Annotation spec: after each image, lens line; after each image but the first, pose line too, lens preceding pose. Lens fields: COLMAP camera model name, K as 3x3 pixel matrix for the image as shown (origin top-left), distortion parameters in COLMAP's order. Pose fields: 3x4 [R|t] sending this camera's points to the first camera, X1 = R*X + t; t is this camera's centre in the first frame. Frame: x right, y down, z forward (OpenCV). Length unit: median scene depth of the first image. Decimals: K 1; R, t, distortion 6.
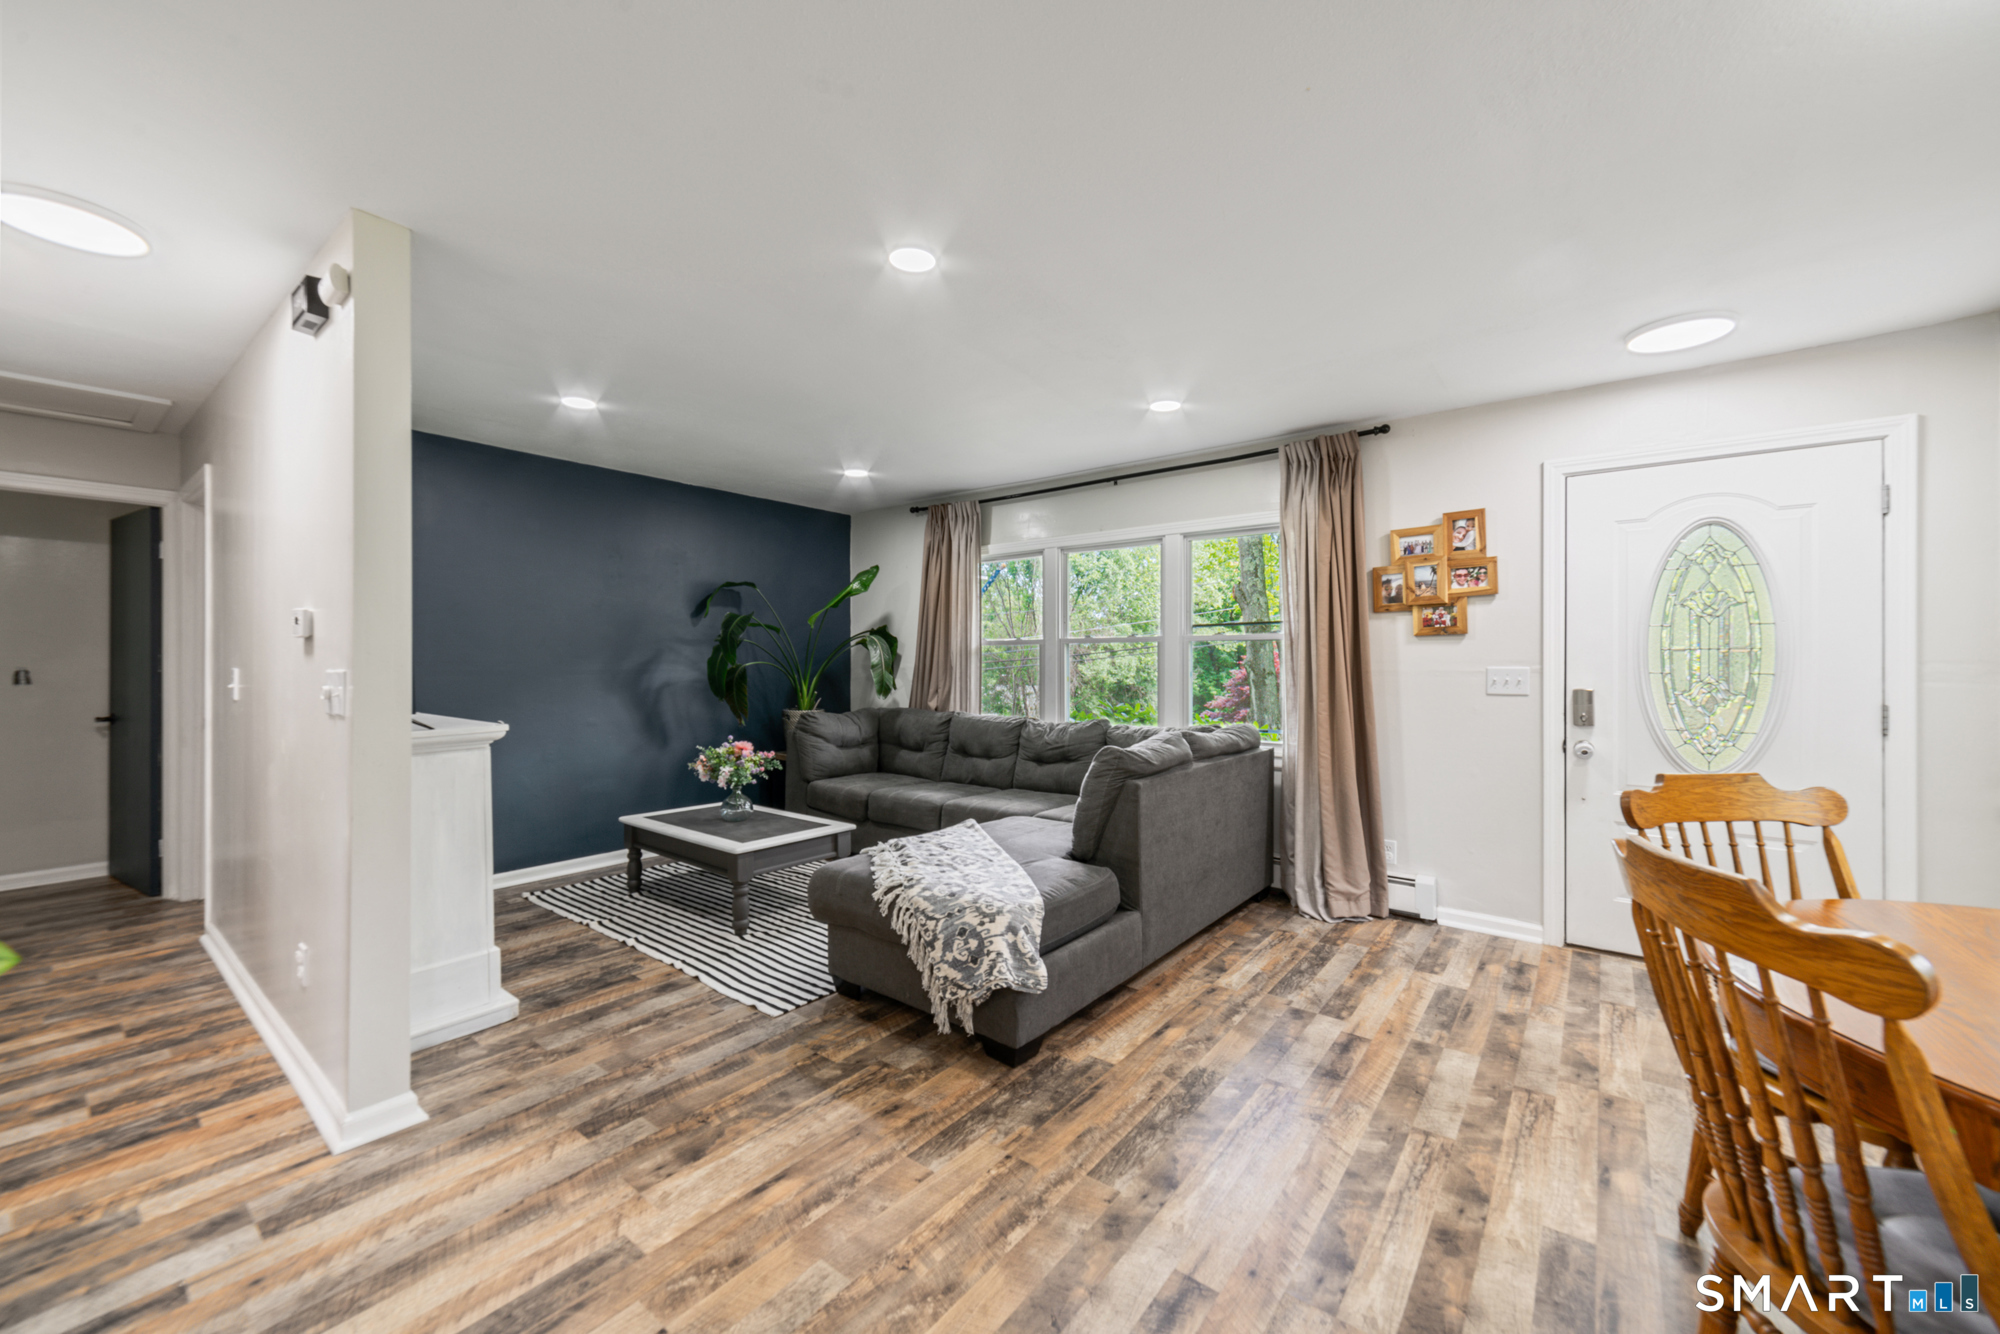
lens RADIAL K [[768.1, 0, 1001.7], [0, 768.1, 671.4], [0, 0, 1]] dist [-0.003527, 0.000176]
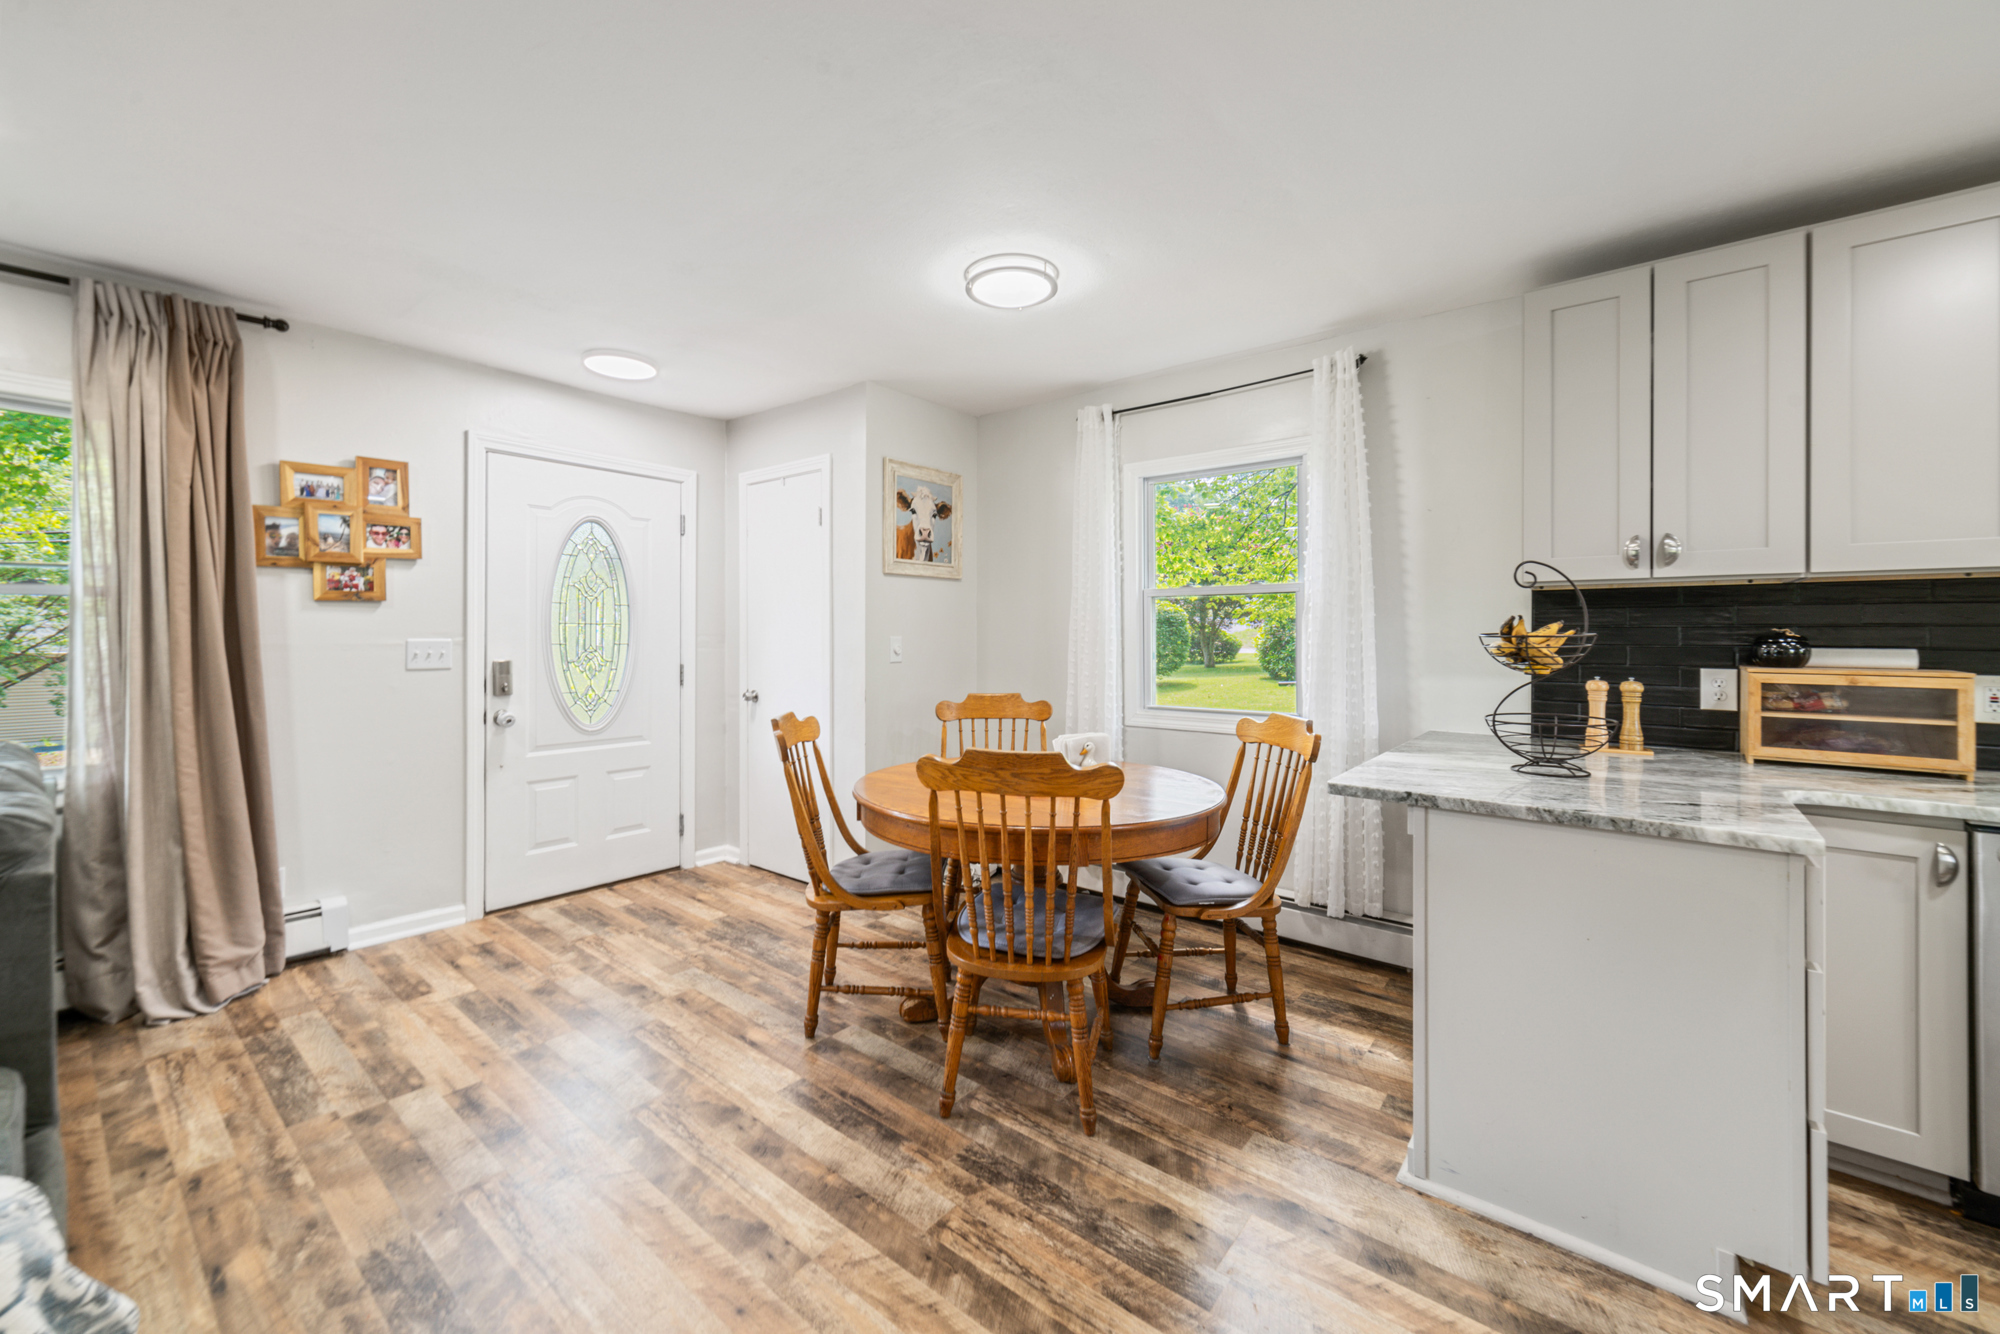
lens RADIAL K [[777.3, 0, 984.3], [0, 777.3, 631.8], [0, 0, 1]] dist [-0.001557, -0.000272]
pose [[0.022894, 0.004193, 0.999729, -0.271147], [0.005780, 0.999974, -0.004326, -0.006856], [-0.999721, 0.005878, 0.022870, 0.314555]]
